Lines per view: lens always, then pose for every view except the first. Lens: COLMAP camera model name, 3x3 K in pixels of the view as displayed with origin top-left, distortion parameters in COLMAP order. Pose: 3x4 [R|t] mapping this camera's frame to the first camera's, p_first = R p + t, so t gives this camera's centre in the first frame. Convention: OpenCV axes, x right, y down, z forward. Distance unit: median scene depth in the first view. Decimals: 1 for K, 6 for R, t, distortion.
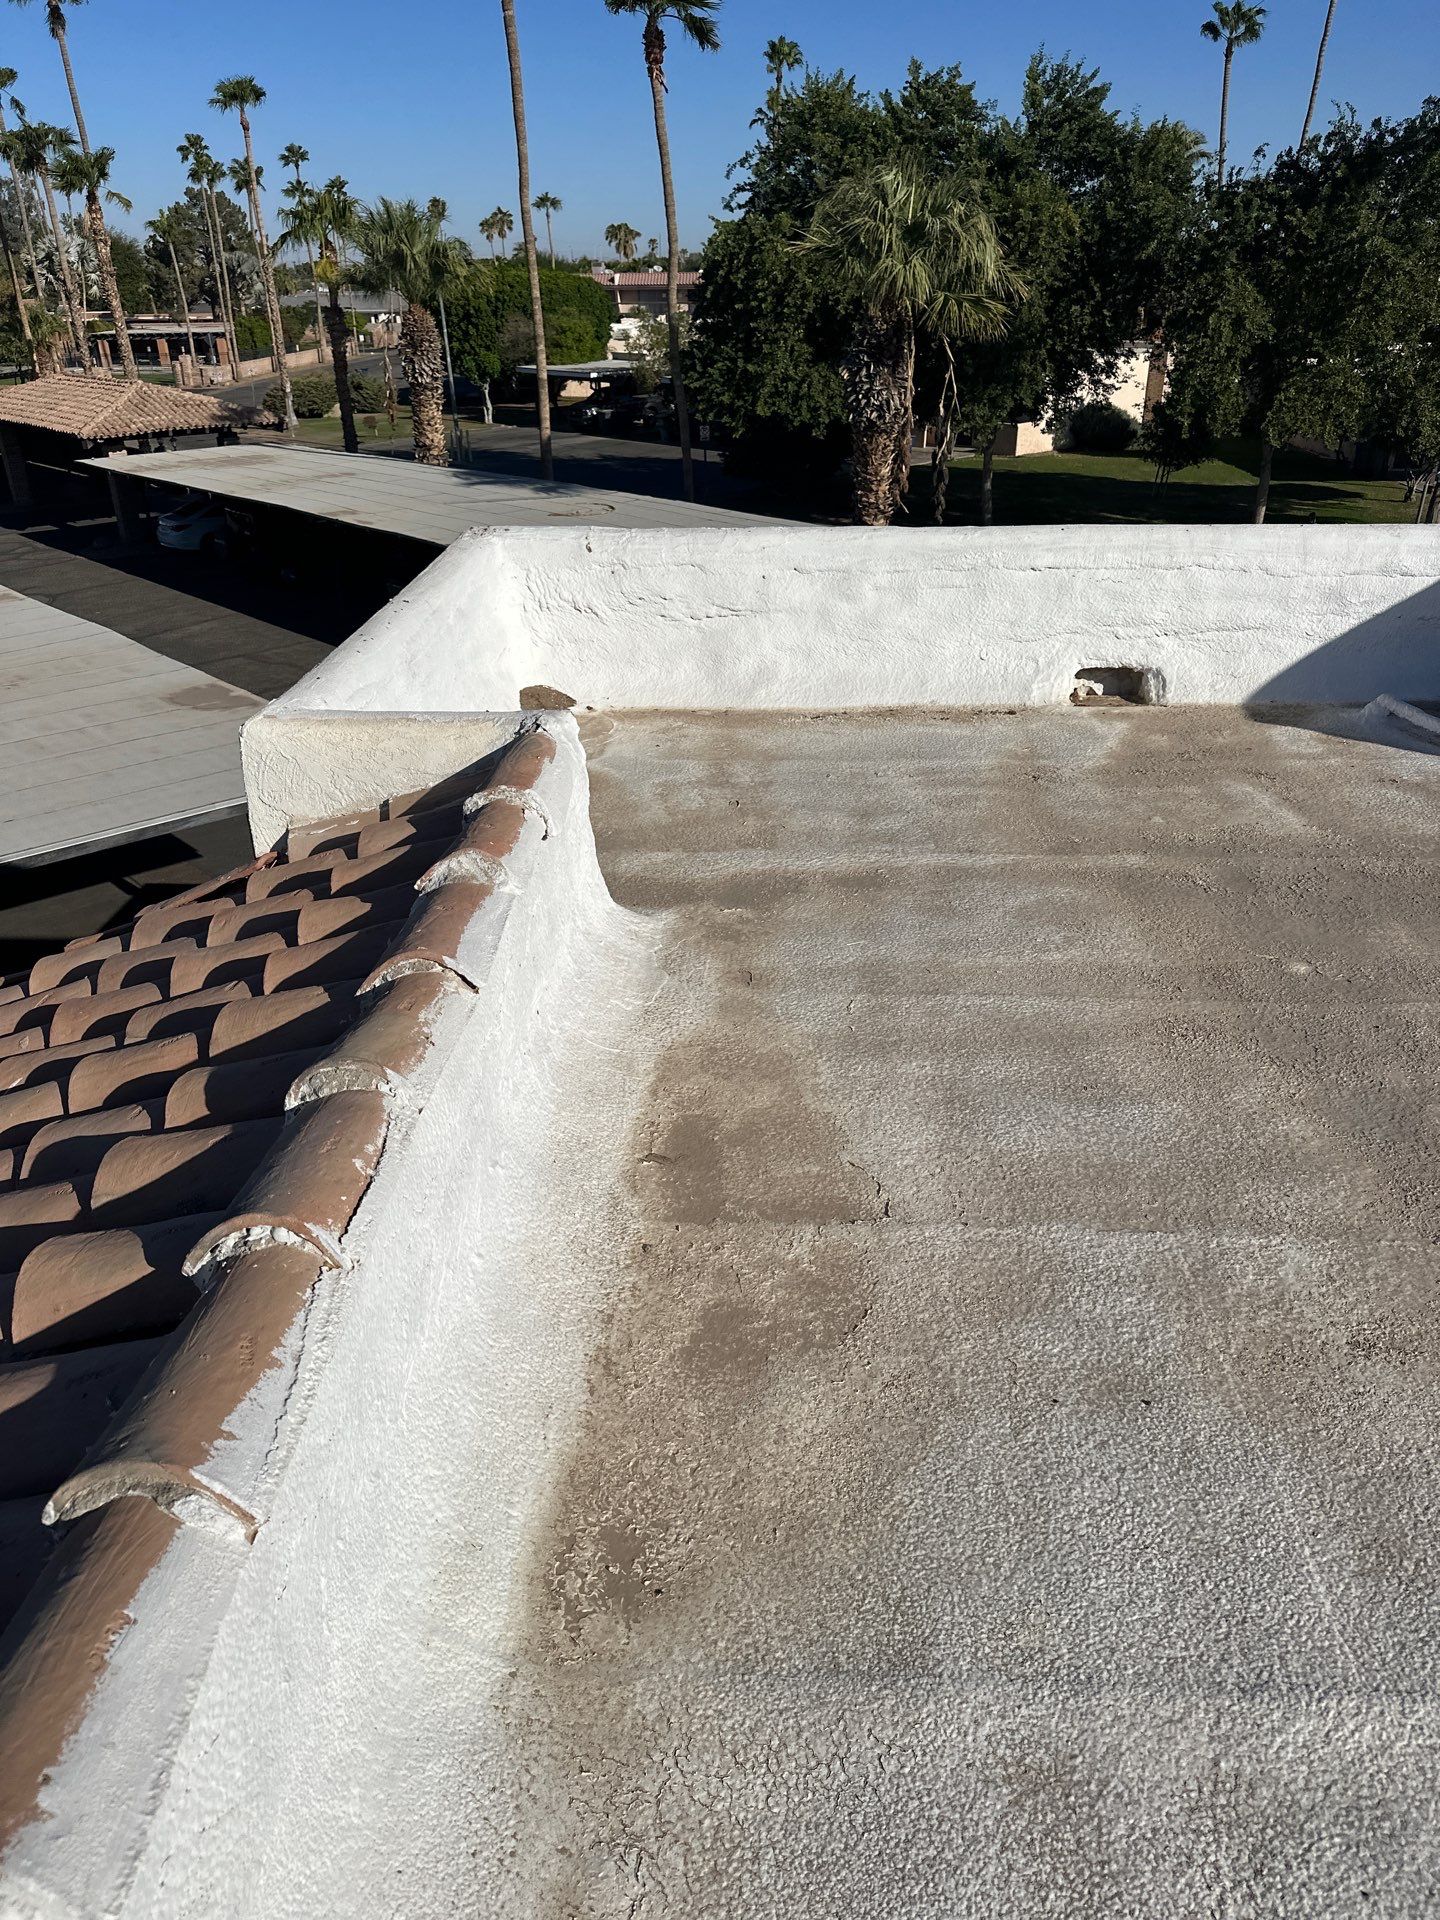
lens RADIAL K [[1311.5, 0, 716.5], [0, 1311.5, 1043.5], [0, 0, 1]] dist [0.033738, -0.038556]
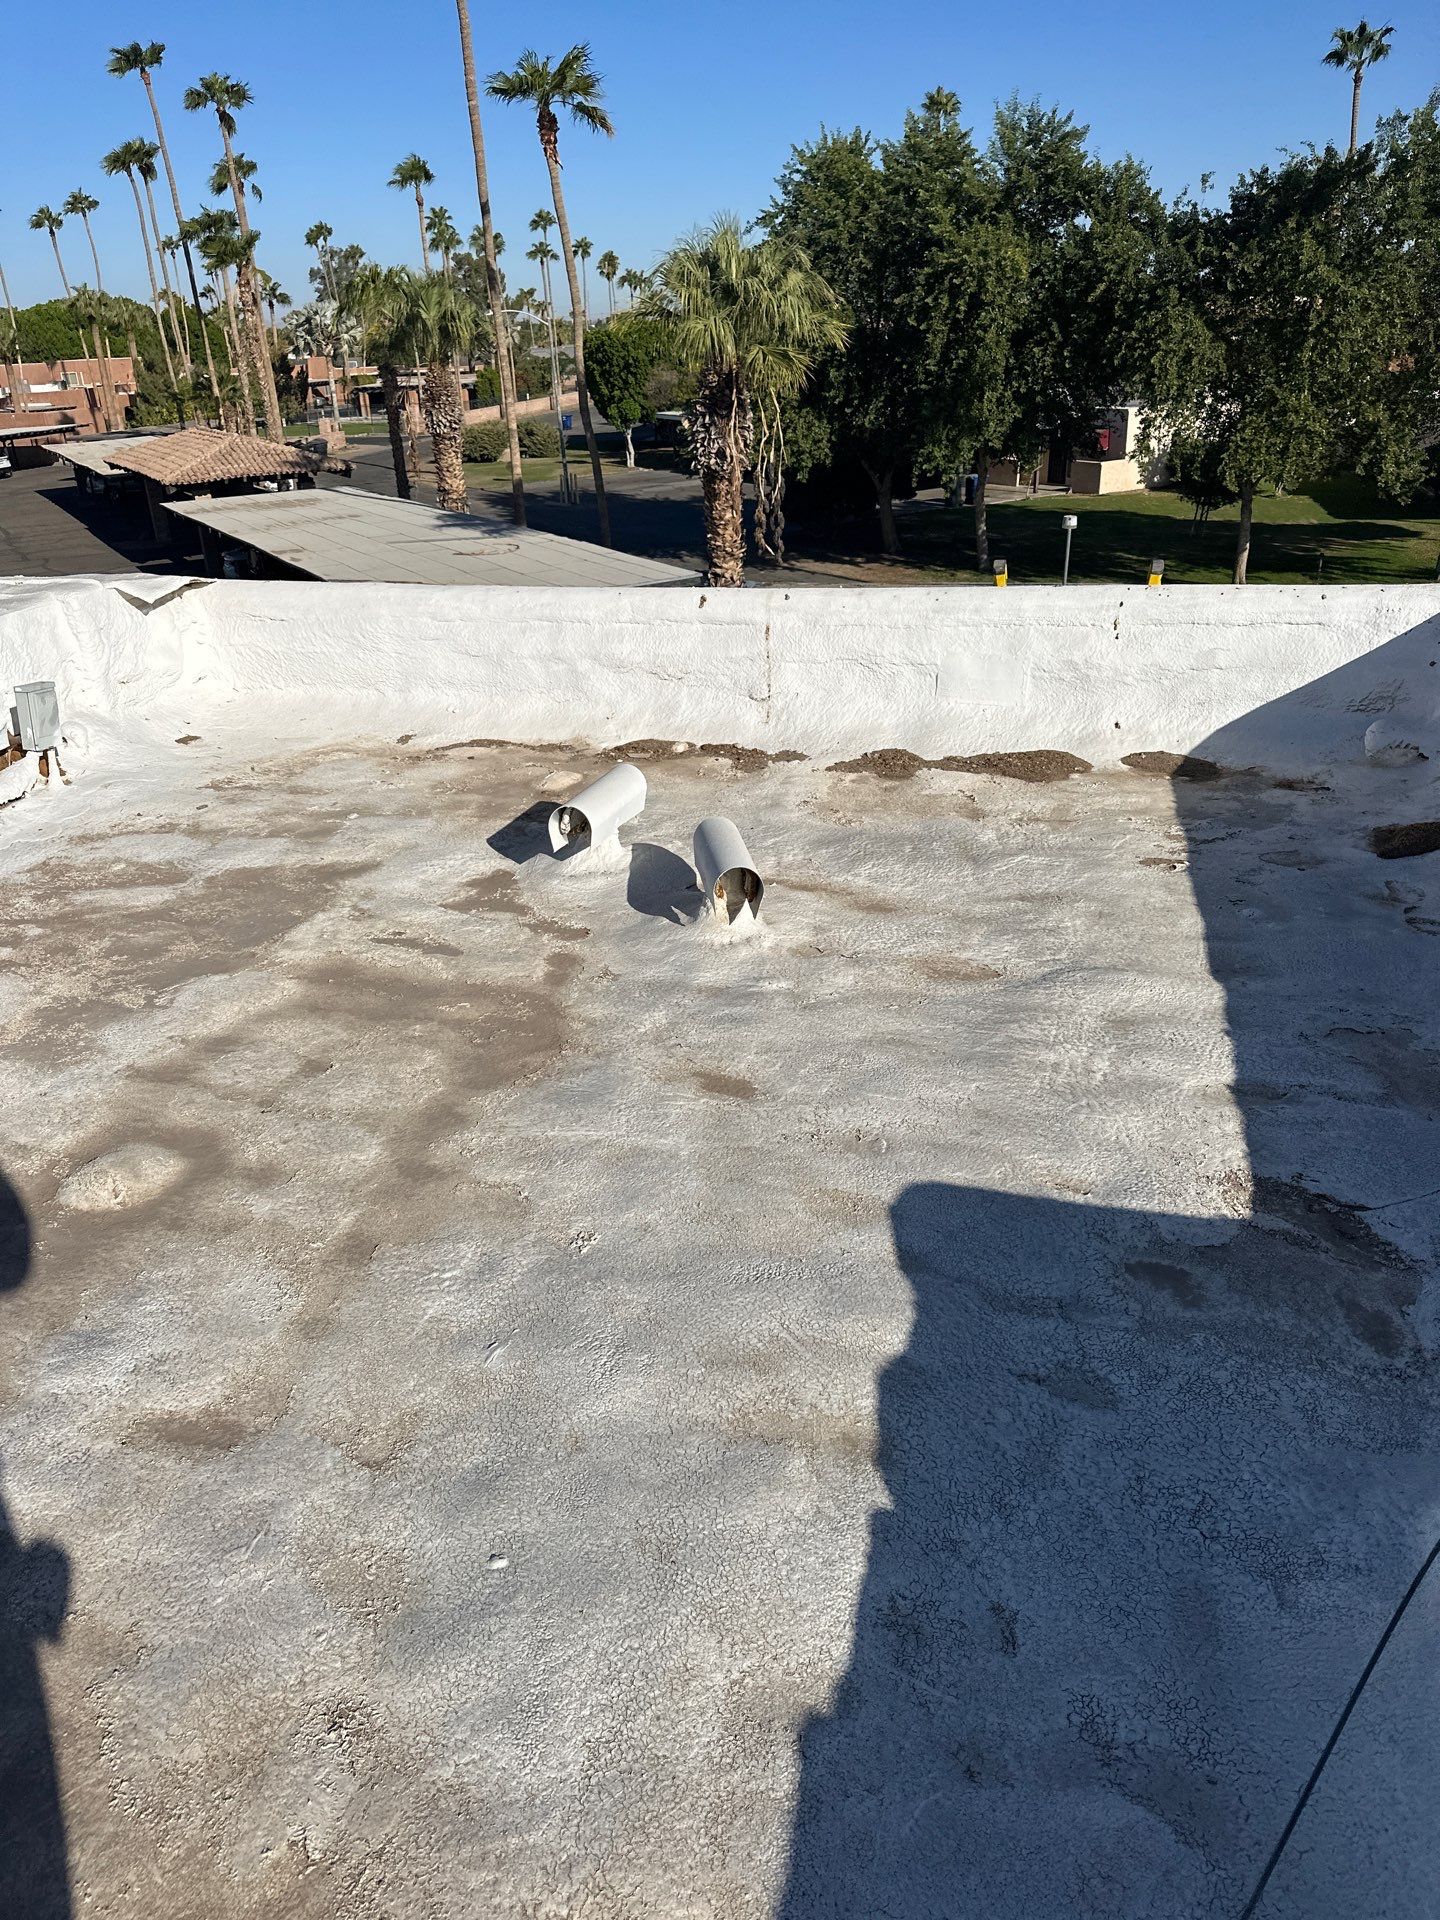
lens RADIAL K [[1393.4, 0, 720.0], [0, 1393.4, 960.0], [0, 0, 1]] dist [0.066162, -0.091092]
pose [[0.971354, 0.069583, -0.227223, 0.260066], [-0.091202, 0.992107, -0.086061, -0.005090], [0.219441, 0.104319, 0.970033, 0.000377]]
